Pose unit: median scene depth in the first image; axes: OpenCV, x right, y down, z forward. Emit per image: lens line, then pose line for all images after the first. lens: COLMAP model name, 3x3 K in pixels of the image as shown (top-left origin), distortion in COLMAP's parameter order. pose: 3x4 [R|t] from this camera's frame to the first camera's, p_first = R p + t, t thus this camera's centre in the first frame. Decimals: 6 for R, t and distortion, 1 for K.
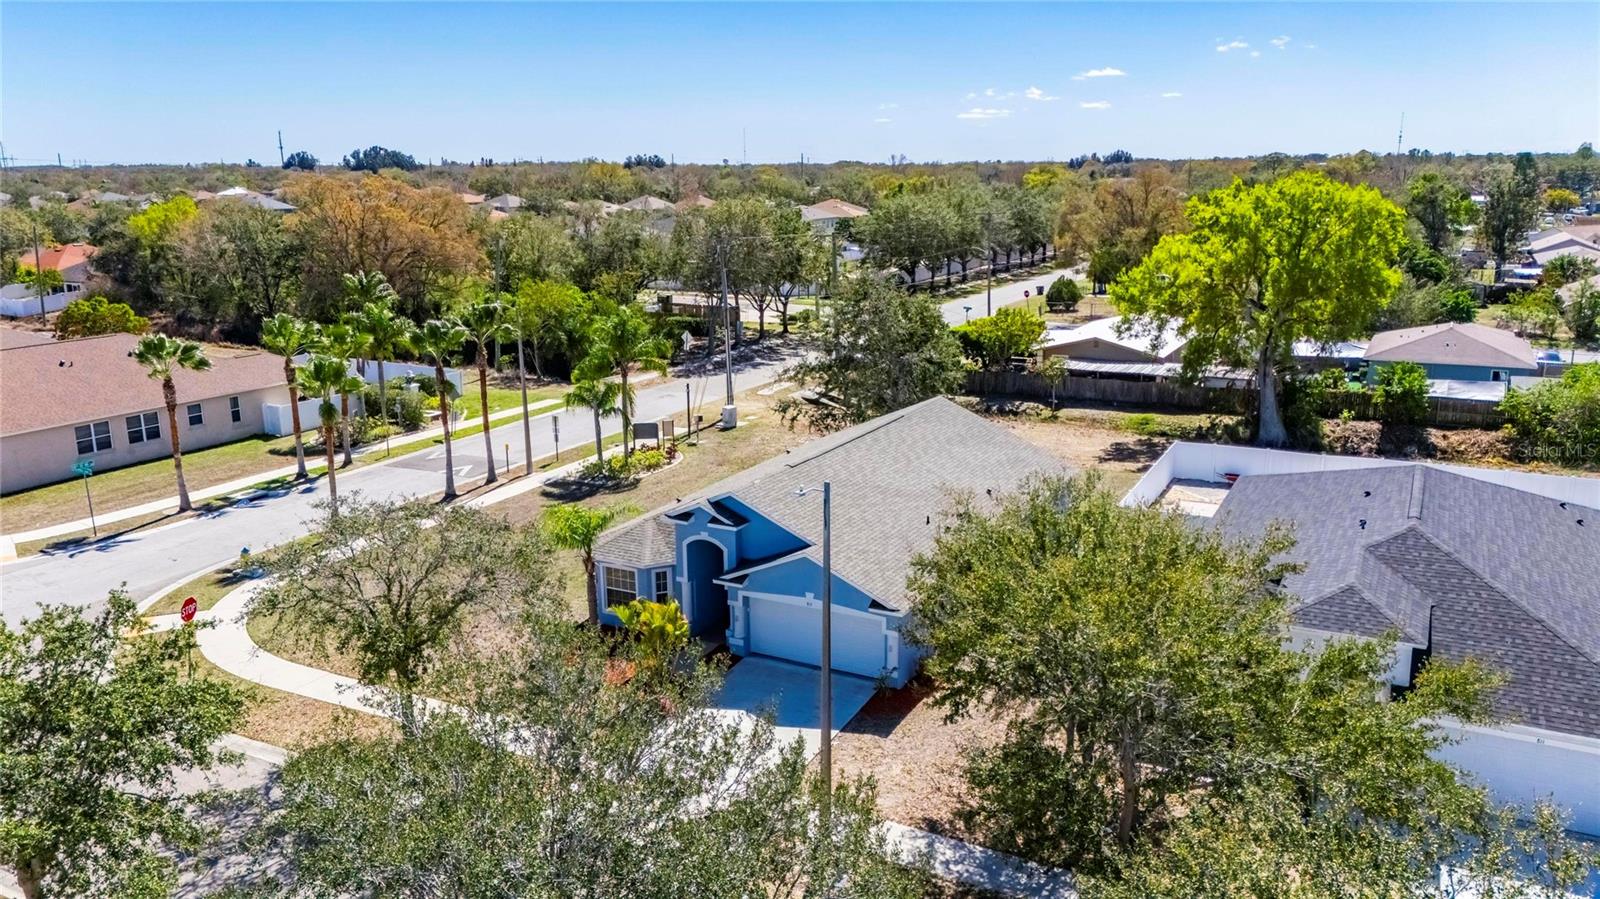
lens RADIAL K [[1171.3, 0, 808.0], [0, 1171.3, 446.0], [0, 0, 1]] dist [0.073767, -0.067305]
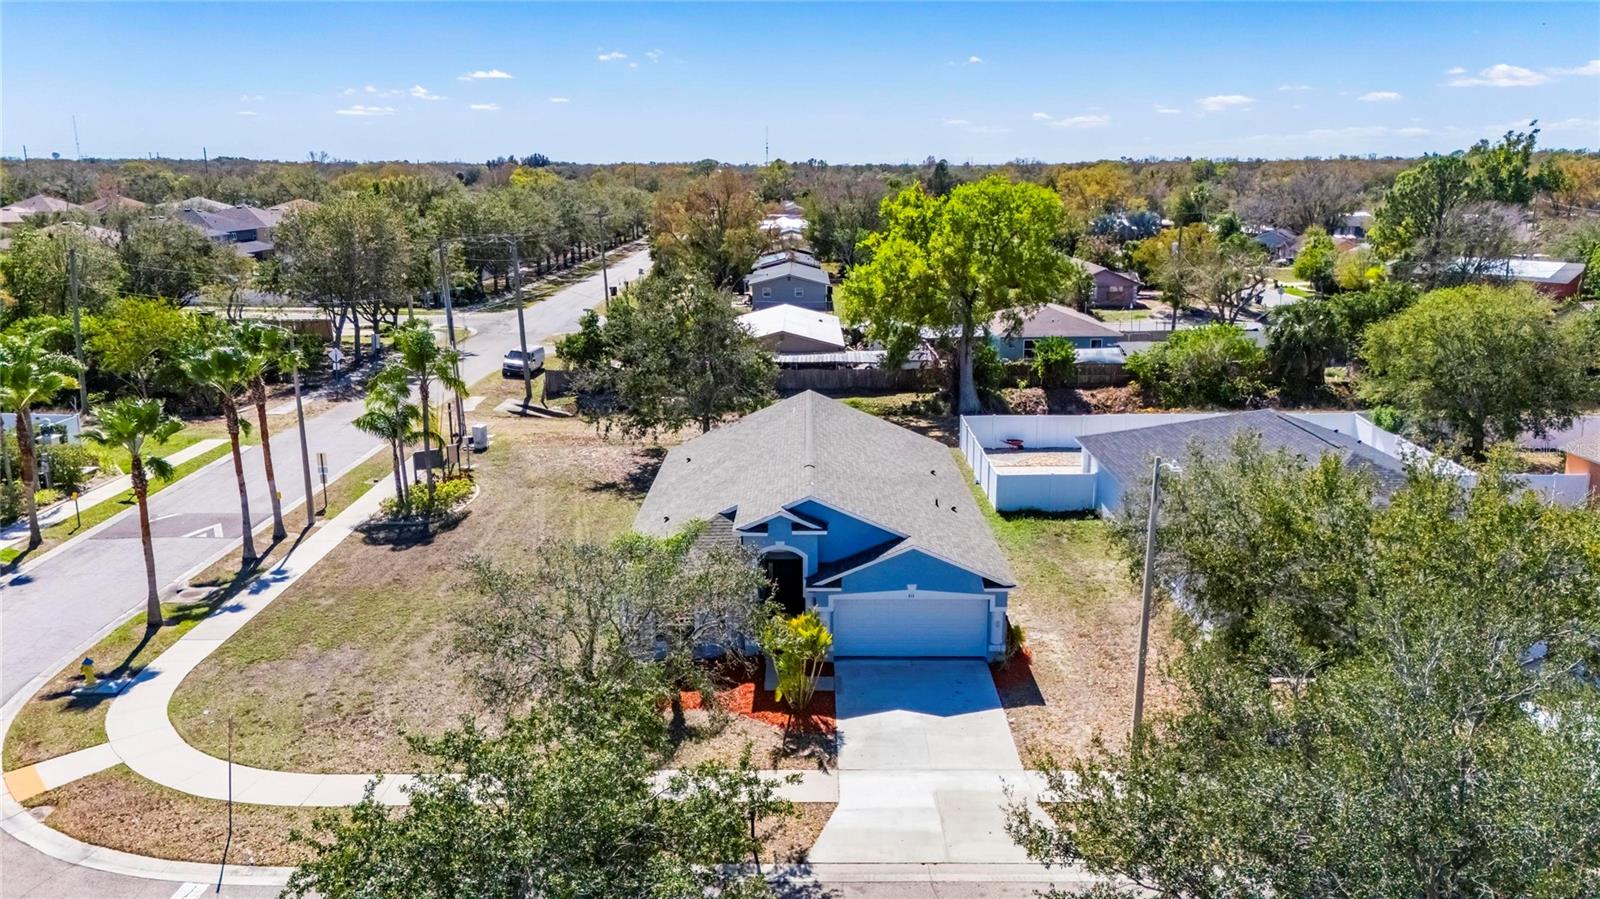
lens RADIAL K [[1171.3, 0, 808.2], [0, 1171.3, 448.8], [0, 0, 1]] dist [0.073767, -0.067305]
pose [[0.882925, -0.102120, 0.458274, -0.316884], [0.102020, 0.994467, 0.025048, -0.015202], [-0.458296, 0.024638, 0.888458, 0.084989]]
